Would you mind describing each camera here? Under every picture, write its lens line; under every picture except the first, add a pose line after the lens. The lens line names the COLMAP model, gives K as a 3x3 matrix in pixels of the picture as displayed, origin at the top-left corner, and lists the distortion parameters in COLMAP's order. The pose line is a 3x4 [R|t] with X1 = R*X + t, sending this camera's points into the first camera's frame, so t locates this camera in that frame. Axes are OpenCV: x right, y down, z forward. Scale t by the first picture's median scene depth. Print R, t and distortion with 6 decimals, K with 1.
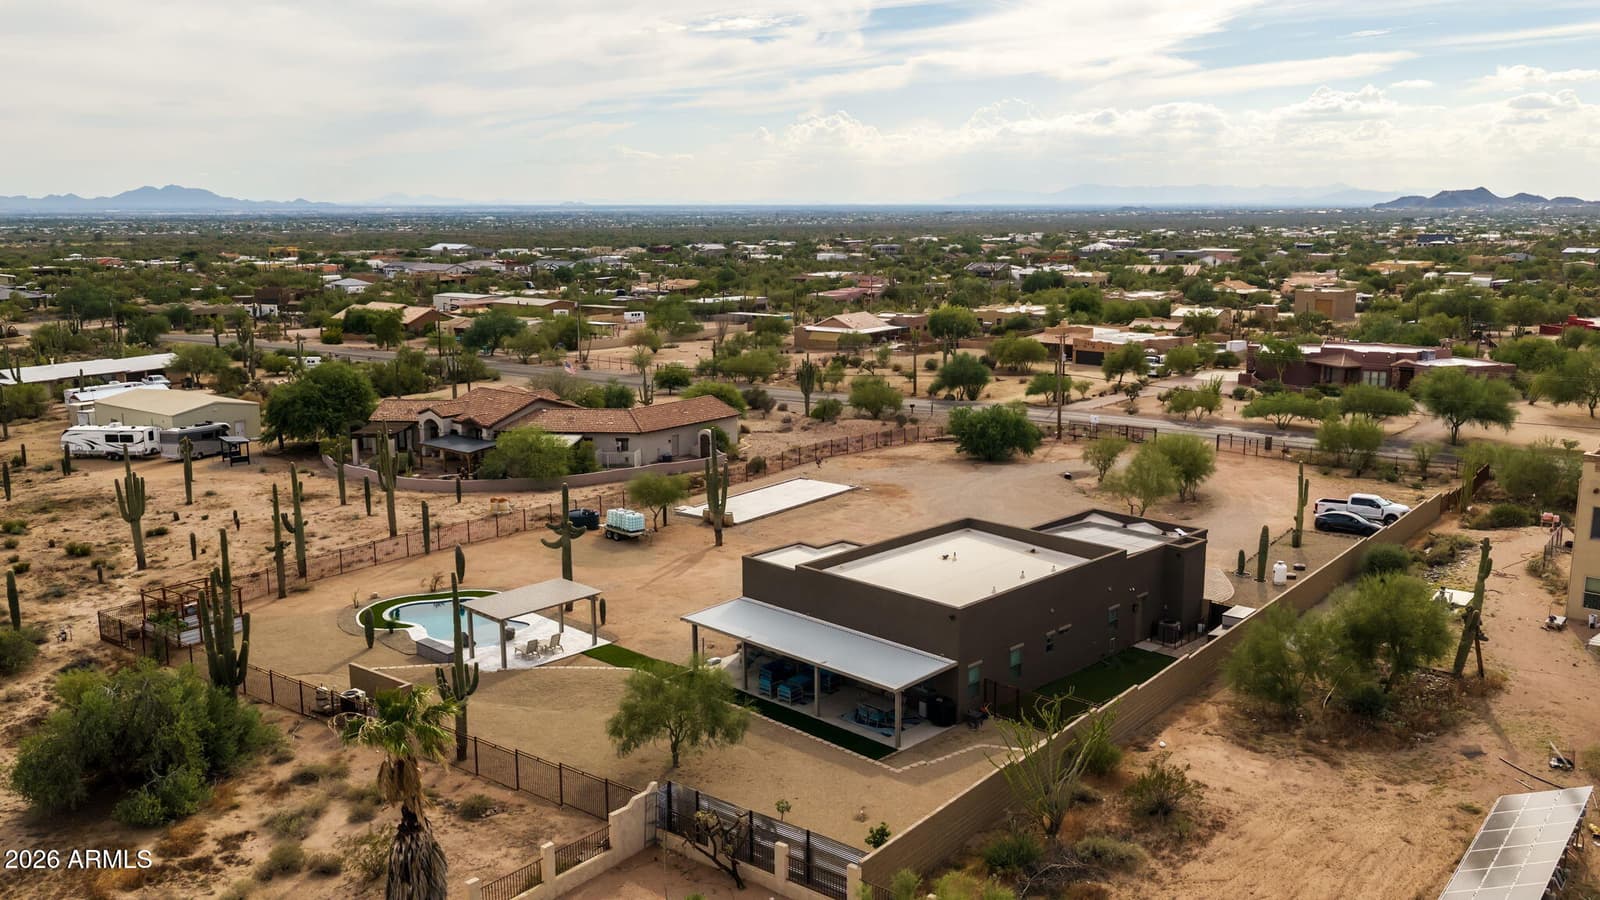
lens RADIAL K [[1308.9, 0, 804.3], [0, 1308.9, 444.9], [0, 0, 1]] dist [0.026292, -0.052802]
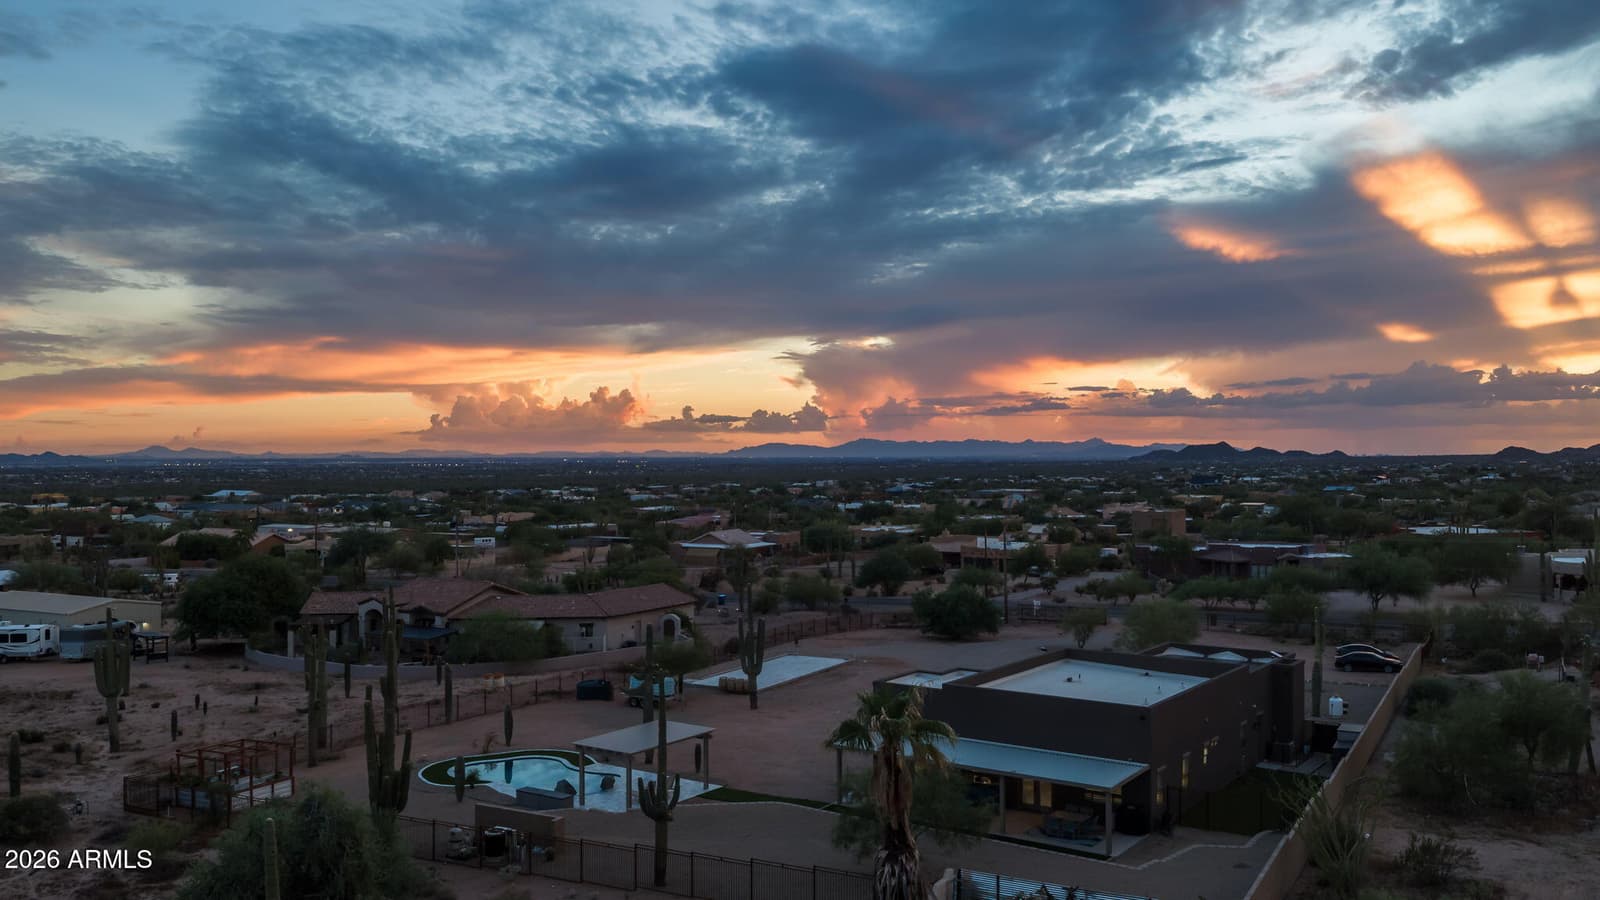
lens RADIAL K [[1308.9, 0, 804.3], [0, 1308.9, 444.9], [0, 0, 1]] dist [0.026292, -0.052802]
pose [[0.987404, 0.001786, 0.158210, -0.130981], [0.028121, 0.982035, -0.186590, 0.048622], [-0.155701, 0.188688, 0.969615, 0.024570]]
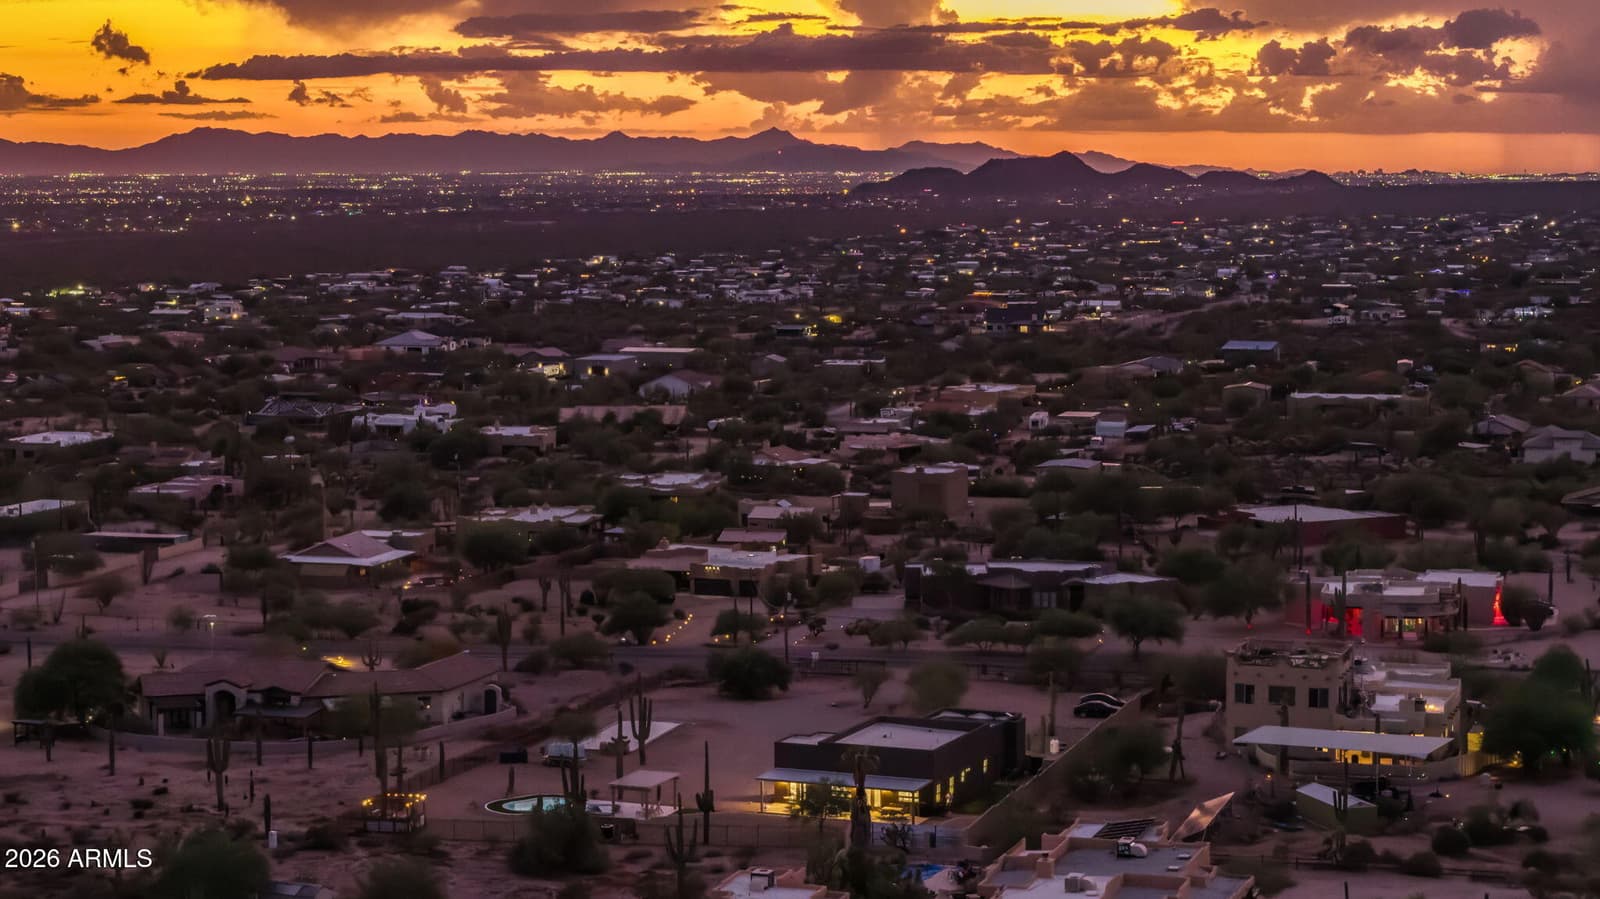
lens RADIAL K [[3122.7, 0, 754.2], [0, 3122.7, 447.5], [0, 0, 1]] dist [0.004356, -0.003226]
pose [[0.932515, -0.030092, 0.359875, -0.760492], [0.065807, 0.993997, -0.087402, 0.030998], [-0.355084, 0.105186, 0.928898, -1.371017]]
